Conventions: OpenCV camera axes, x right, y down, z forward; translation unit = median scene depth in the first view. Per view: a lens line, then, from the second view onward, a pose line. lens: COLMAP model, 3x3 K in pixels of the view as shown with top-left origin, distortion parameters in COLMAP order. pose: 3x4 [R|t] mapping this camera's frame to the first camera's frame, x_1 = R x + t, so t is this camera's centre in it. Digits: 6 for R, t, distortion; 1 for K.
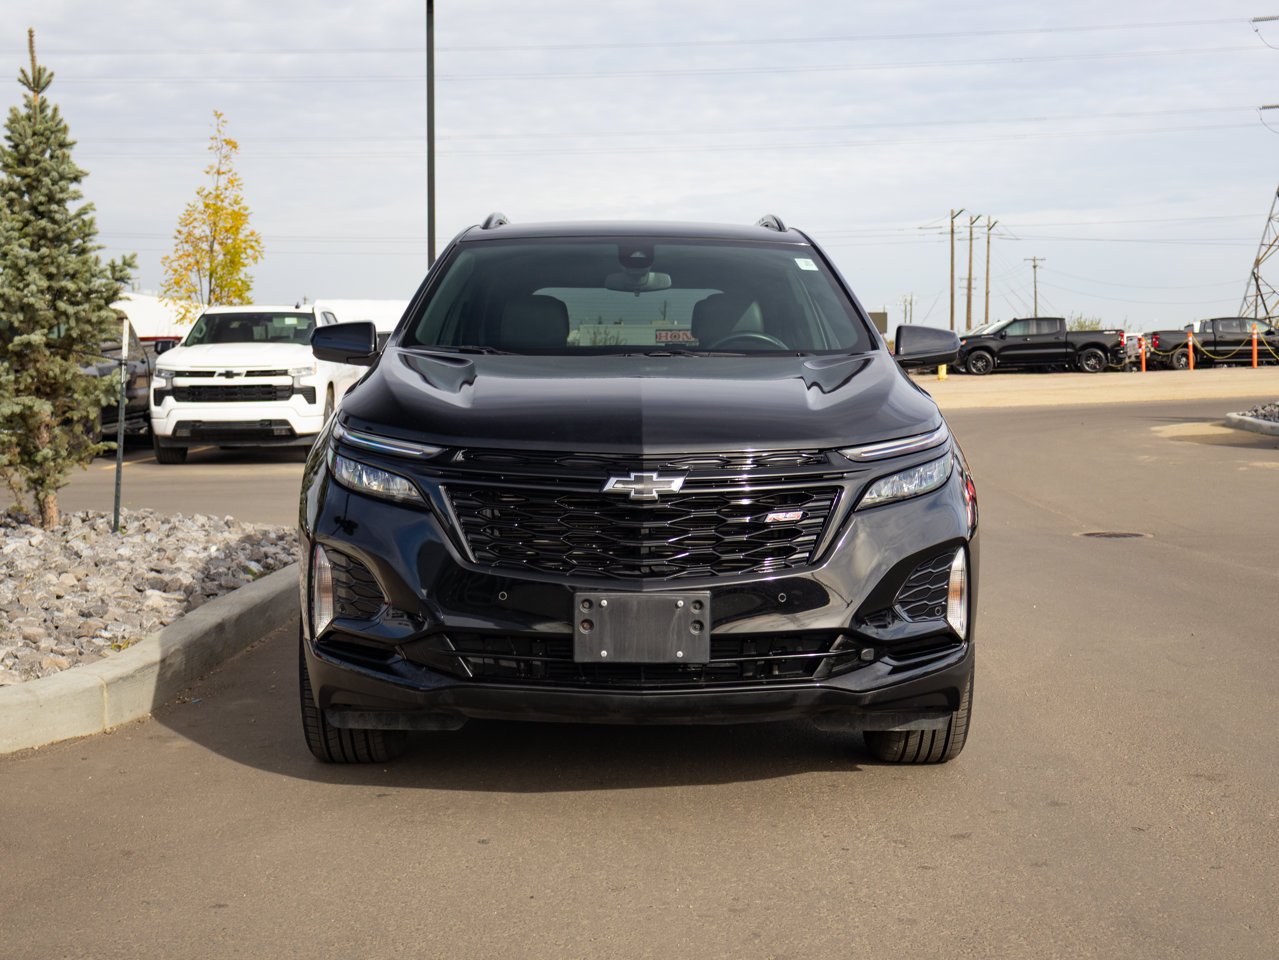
lens RADIAL K [[1829.0, 0, 639.5], [0, 1829.0, 480.0], [0, 0, 1]] dist [0.006138, -0.010840]
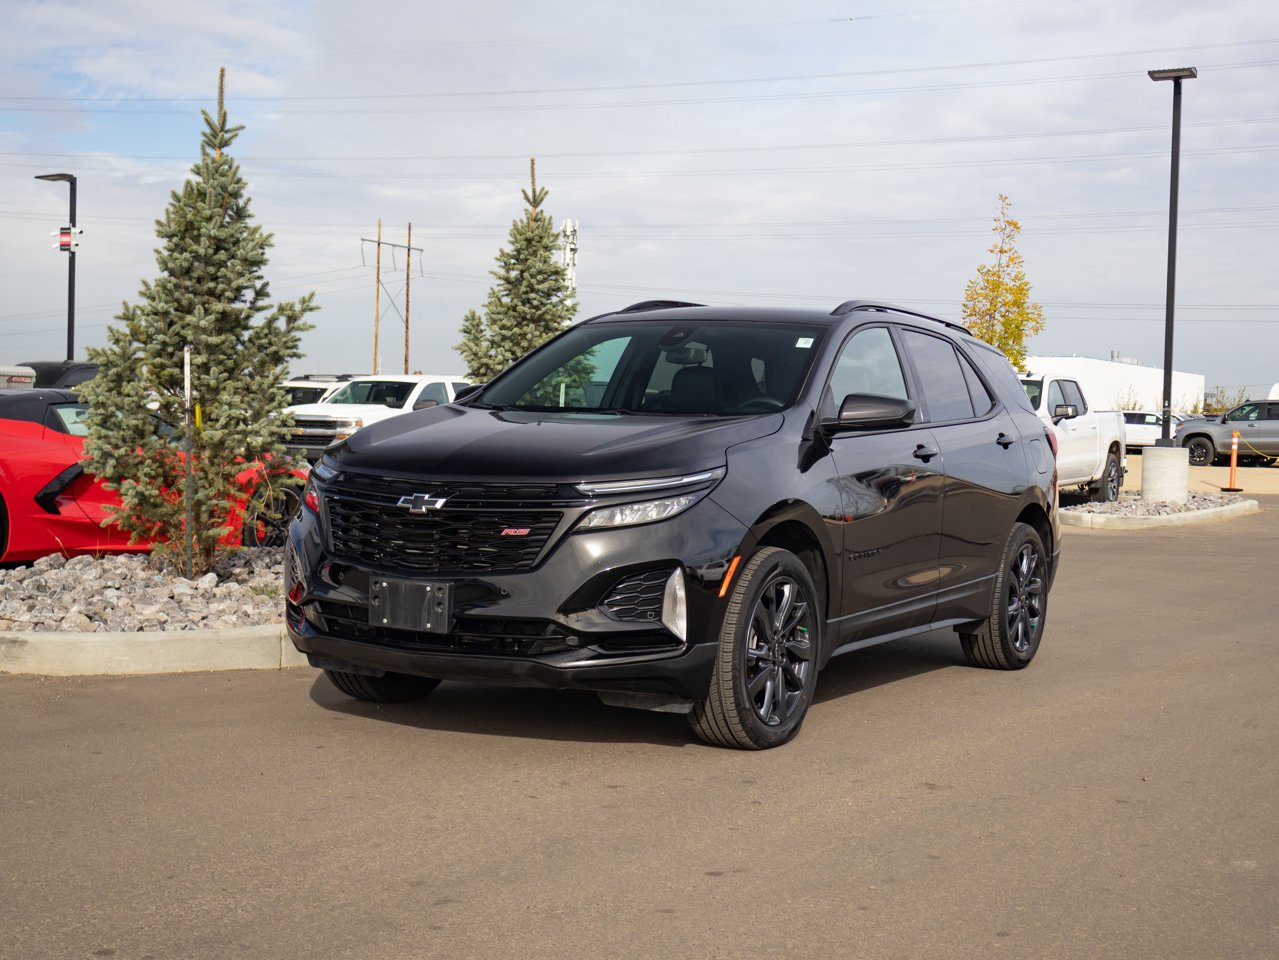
lens RADIAL K [[1772.5, 0, 639.5], [0, 1772.5, 480.0], [0, 0, 1]] dist [0.014286, 0.027236]
pose [[0.866398, 0.039064, -0.497824, 0.753647], [-0.056467, 0.998205, -0.019945, 0.002637], [0.496152, 0.045391, 0.867048, -0.080453]]
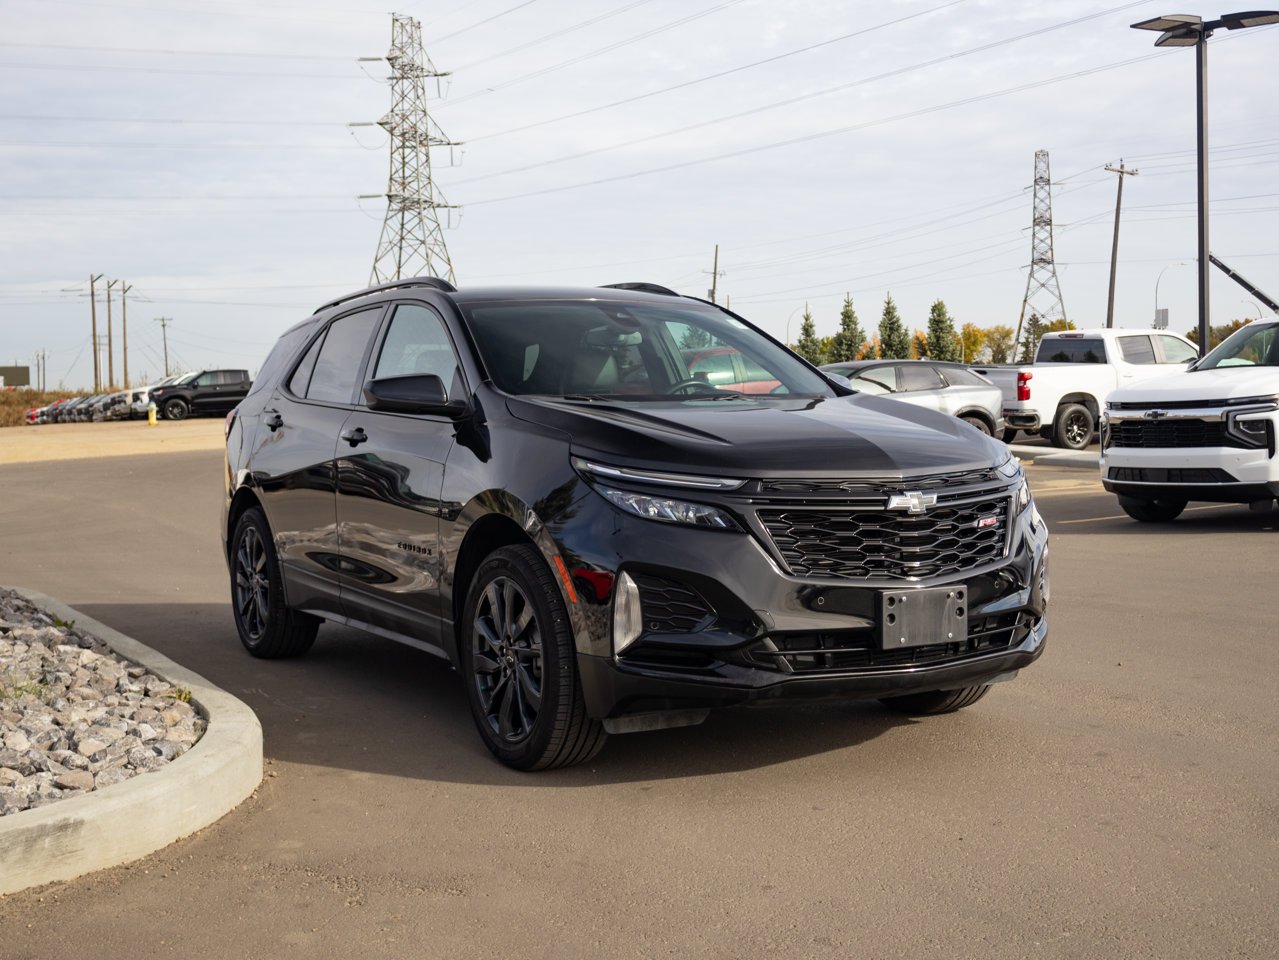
lens RADIAL K [[1564.3, 0, 639.5], [0, 1564.3, 480.0], [0, 0, 1]] dist [0.001916, -0.008602]
pose [[0.870324, -0.042893, 0.490608, -0.626078], [0.051722, 0.998652, -0.004443, -0.015470], [-0.489756, 0.029243, 0.871369, 0.154162]]
